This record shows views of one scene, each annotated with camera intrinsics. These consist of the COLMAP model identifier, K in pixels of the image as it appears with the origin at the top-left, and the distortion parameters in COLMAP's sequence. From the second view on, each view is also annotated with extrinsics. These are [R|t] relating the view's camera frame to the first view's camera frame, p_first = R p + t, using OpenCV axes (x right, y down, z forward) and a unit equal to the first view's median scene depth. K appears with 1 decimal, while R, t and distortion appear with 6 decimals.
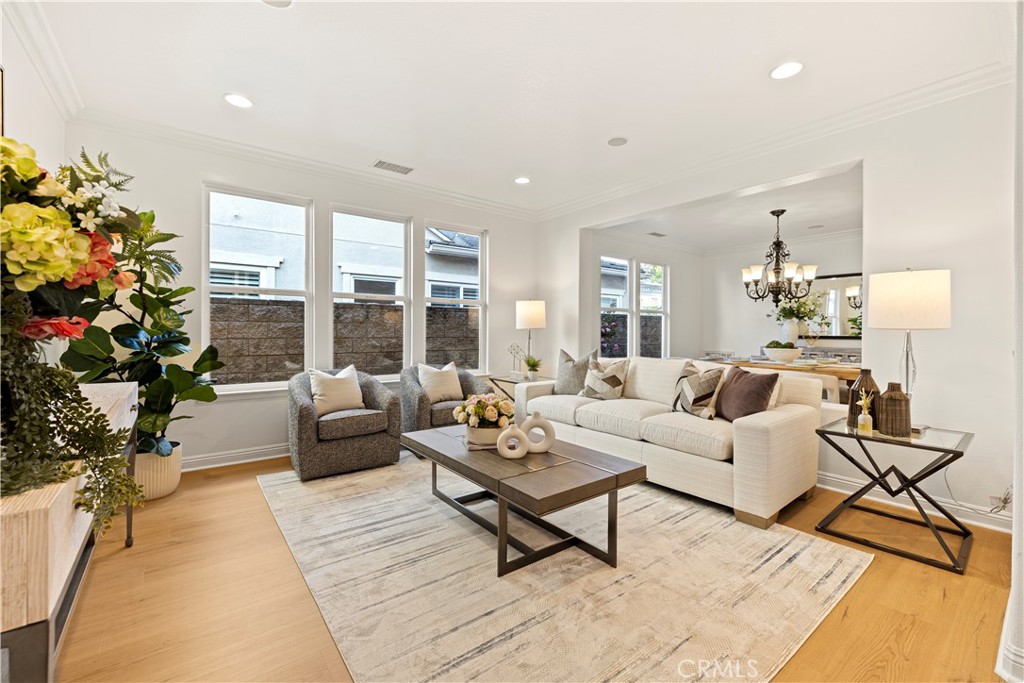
lens RADIAL K [[429.1, 0, 509.1], [0, 429.1, 335.7], [0, 0, 1]] dist [0.000701, -0.000354]
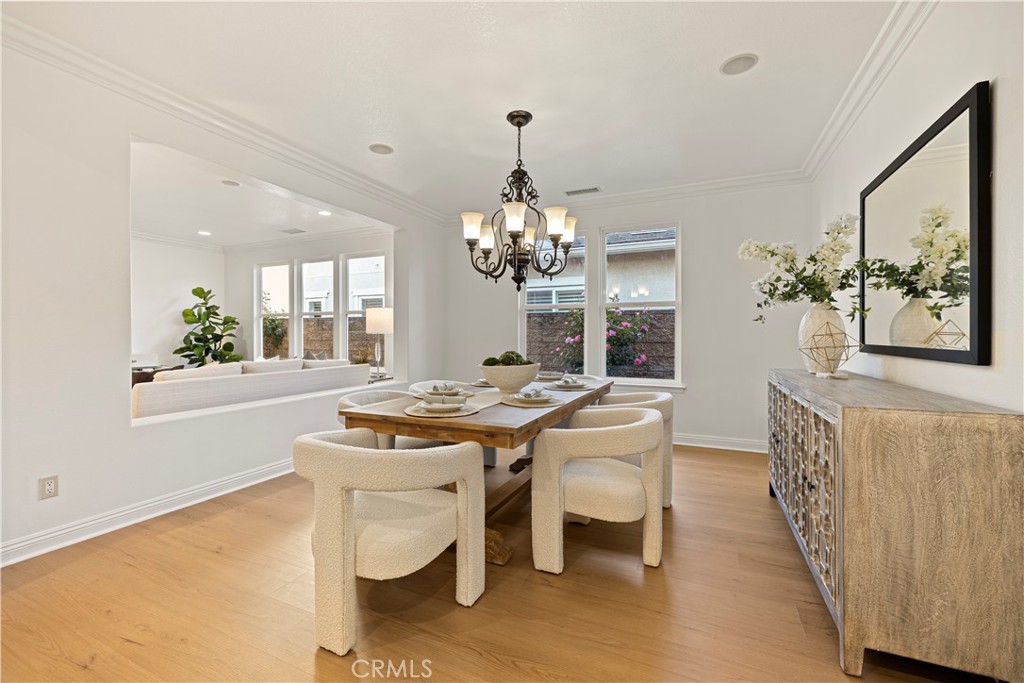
lens RADIAL K [[429.1, 0, 510.2], [0, 429.1, 336.8], [0, 0, 1]] dist [0.000701, -0.000354]
pose [[0.468836, -0.003209, -0.883279, 1.092829], [-0.011230, 0.999891, -0.009593, 0.000308], [0.883214, 0.014417, 0.468749, 0.731545]]
